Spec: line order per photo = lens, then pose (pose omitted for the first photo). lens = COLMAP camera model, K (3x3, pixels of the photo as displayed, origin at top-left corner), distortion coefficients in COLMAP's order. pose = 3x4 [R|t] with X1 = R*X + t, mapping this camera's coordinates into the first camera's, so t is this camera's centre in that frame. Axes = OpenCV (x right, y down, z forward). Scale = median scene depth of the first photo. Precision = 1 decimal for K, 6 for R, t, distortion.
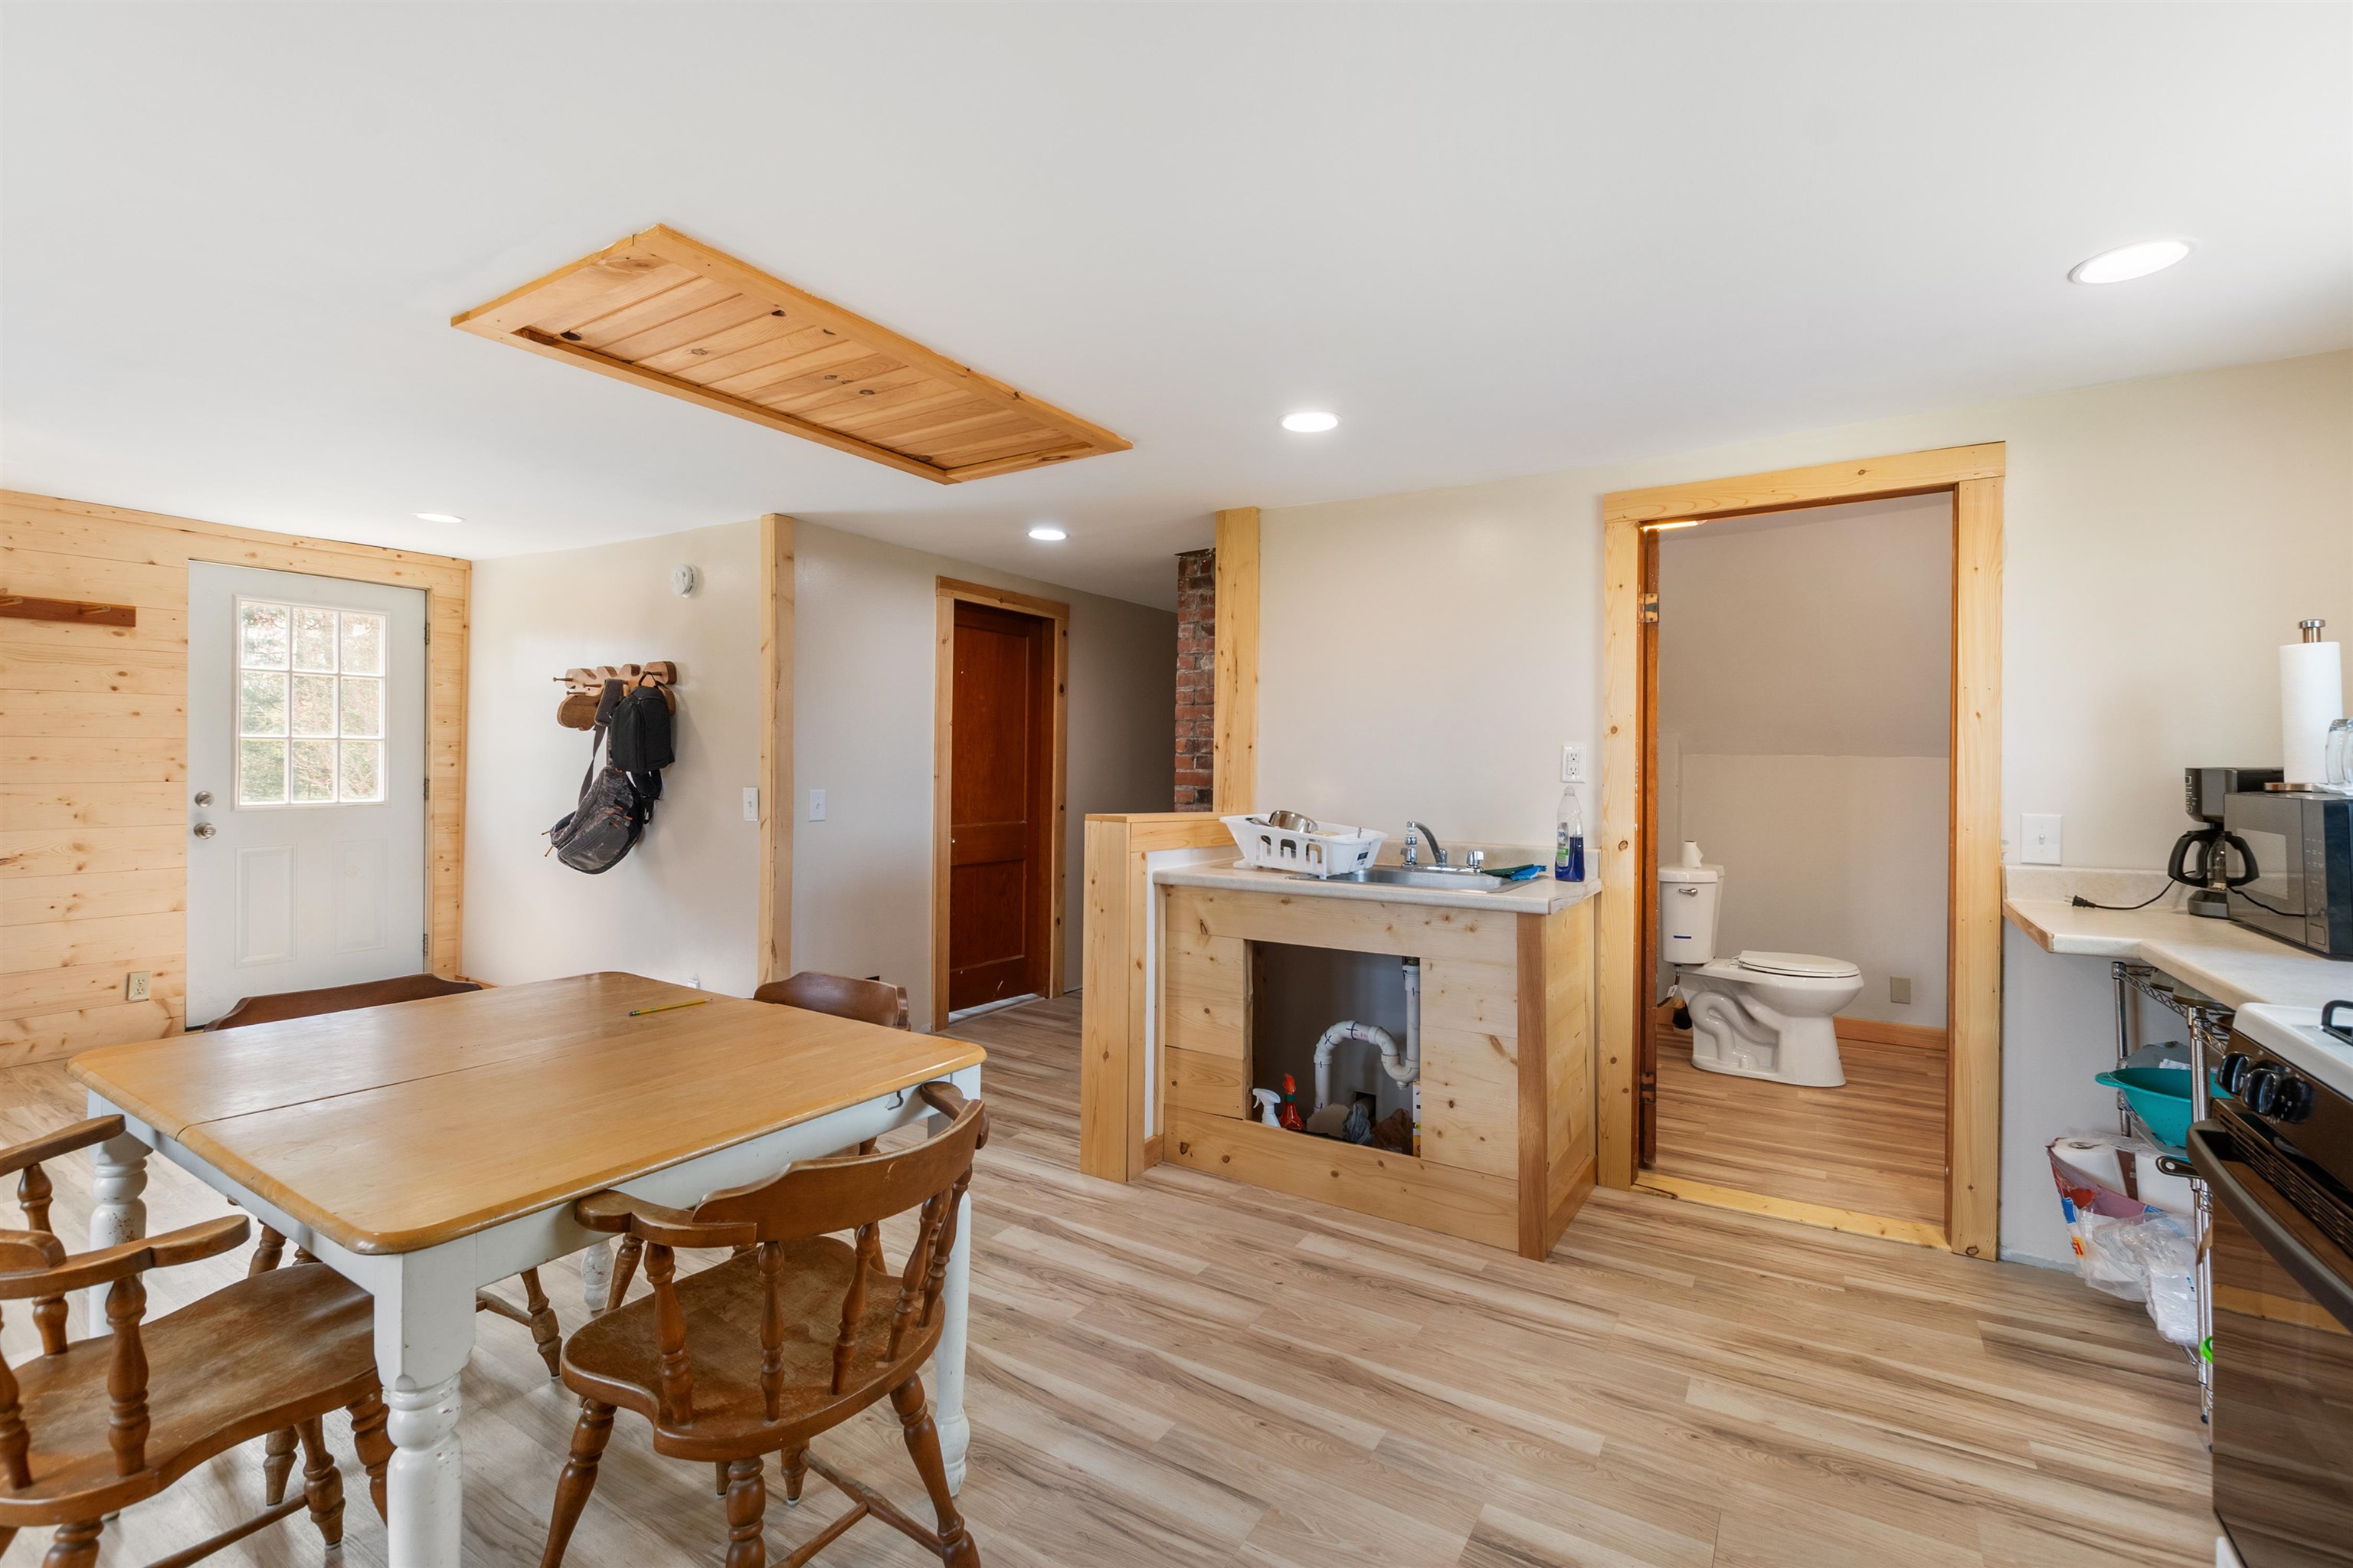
lens RADIAL K [[1033.8, 0, 1175.5], [0, 1033.8, 747.8], [0, 0, 1]] dist [0.001639, 0.000208]
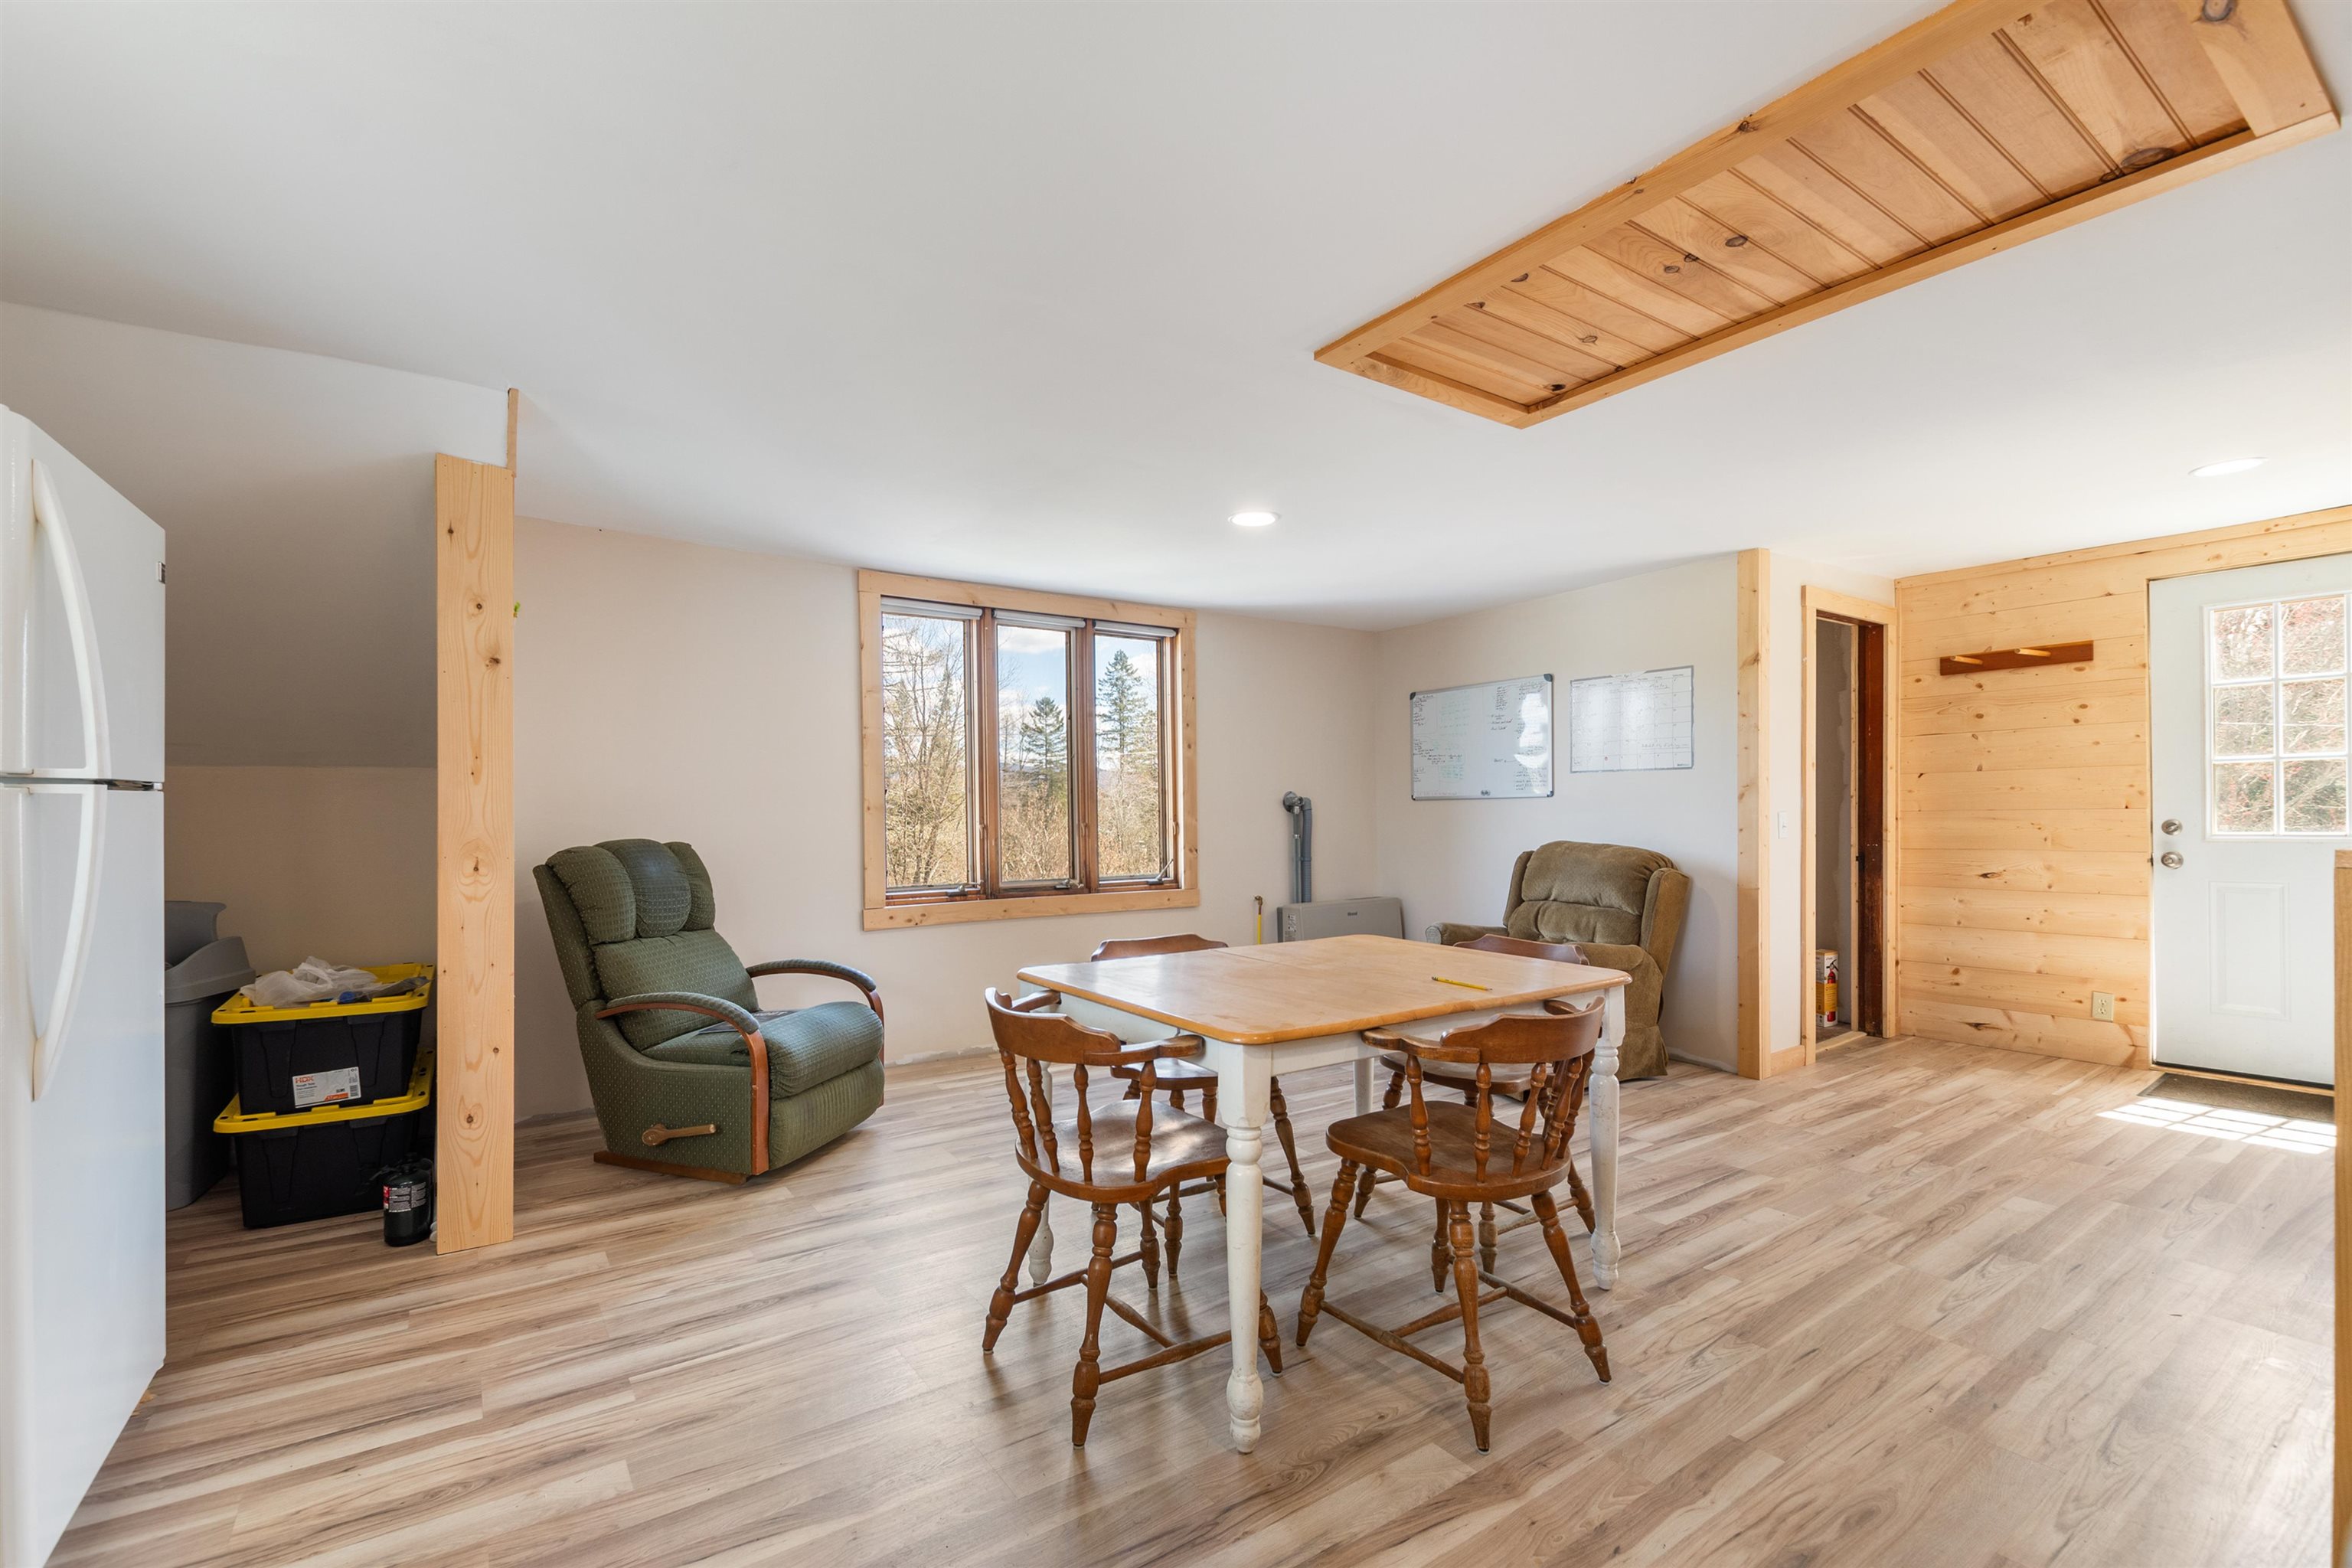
lens RADIAL K [[1030.9, 0, 1169.6], [0, 1030.9, 793.8], [0, 0, 1]] dist [0.000873, 0.000144]
pose [[-0.394342, -0.022847, -0.918680, 0.314270], [0.016958, 0.999340, -0.032132, 0.035787], [0.918807, -0.028250, -0.393694, 0.557938]]
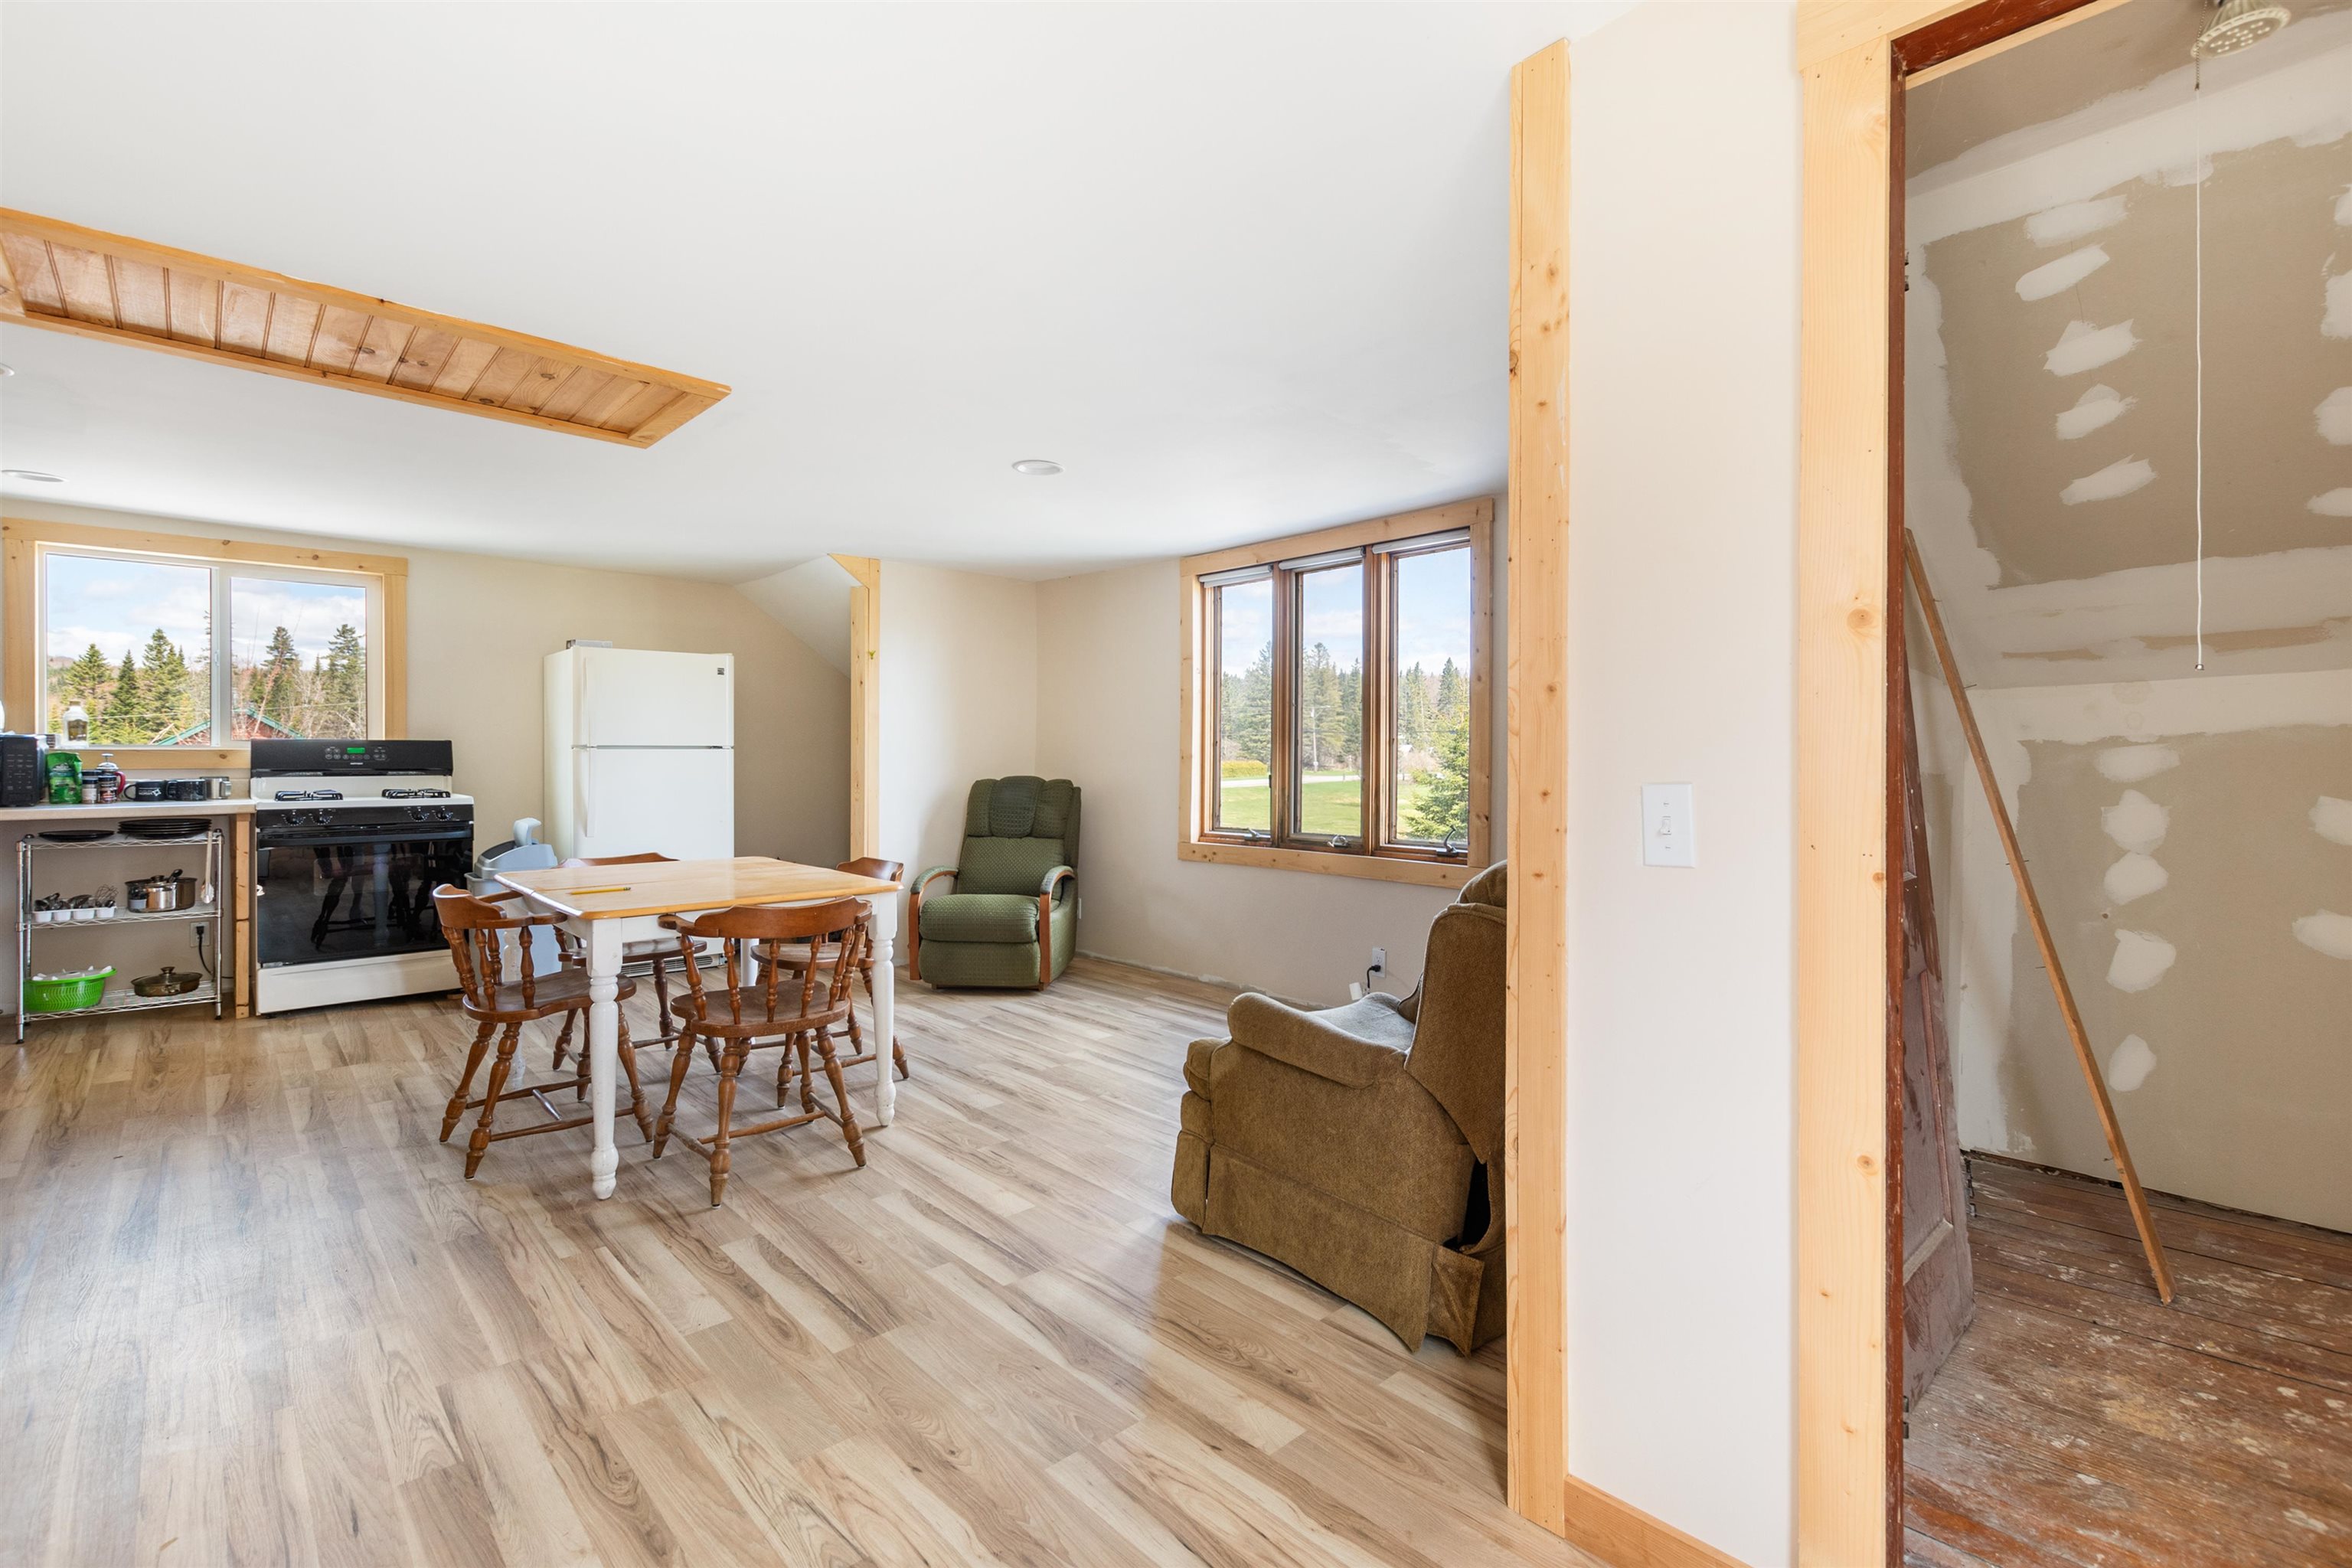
lens RADIAL K [[1033.4, 0, 1175.0], [0, 1033.4, 747.8], [0, 0, 1]] dist [0.001639, 0.000208]
pose [[-0.969520, -0.016060, 0.244485, -0.795242], [-0.021346, 0.999592, -0.018986, 0.023041], [-0.244080, -0.023626, -0.969467, 1.080761]]
